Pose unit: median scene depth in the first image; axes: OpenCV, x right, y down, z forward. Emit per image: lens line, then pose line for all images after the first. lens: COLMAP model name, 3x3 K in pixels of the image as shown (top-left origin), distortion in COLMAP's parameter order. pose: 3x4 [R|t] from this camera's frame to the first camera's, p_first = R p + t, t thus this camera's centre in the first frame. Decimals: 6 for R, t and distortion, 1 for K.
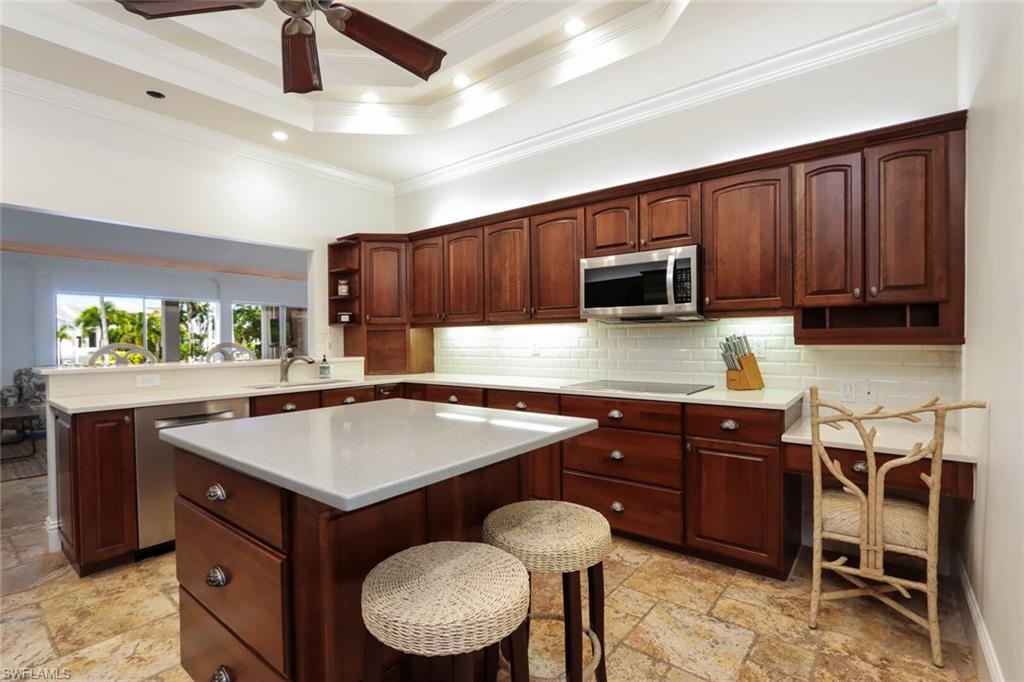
lens RADIAL K [[471.4, 0, 512.0], [0, 471.4, 341.0], [0, 0, 1]] dist [-0.002155, -0.000582]
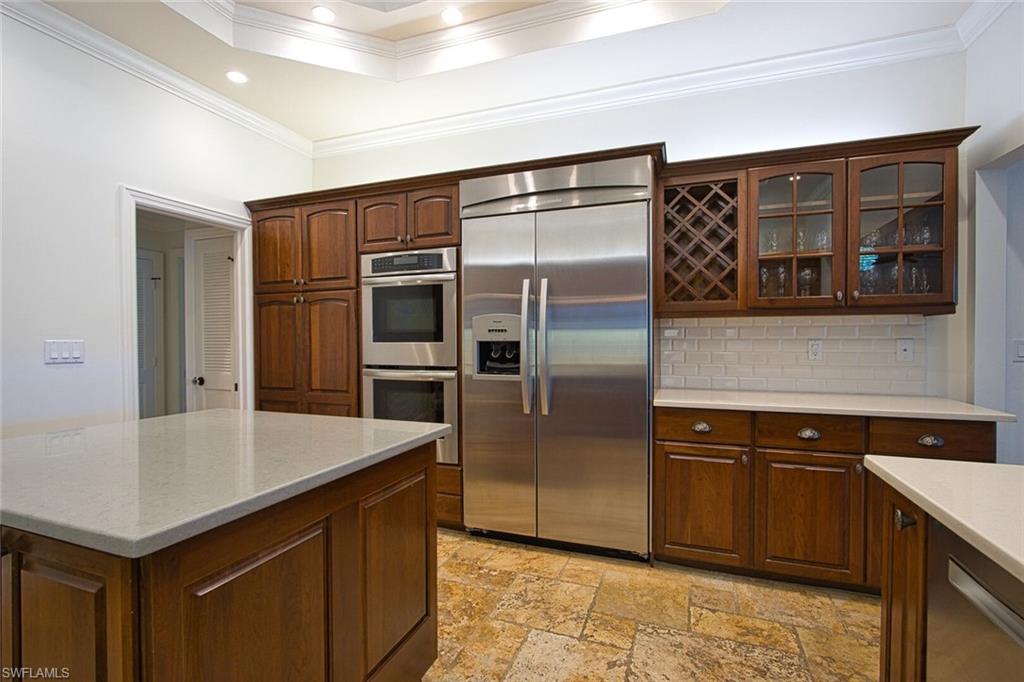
lens RADIAL K [[475.9, 0, 512.0], [0, 475.9, 341.0], [0, 0, 1]] dist [-0.000571, 0.000346]
pose [[0.952128, 0.004149, 0.305670, -0.230060], [-0.003436, 0.999990, -0.002871, 0.001746], [-0.305679, 0.001684, 0.952133, 0.180118]]
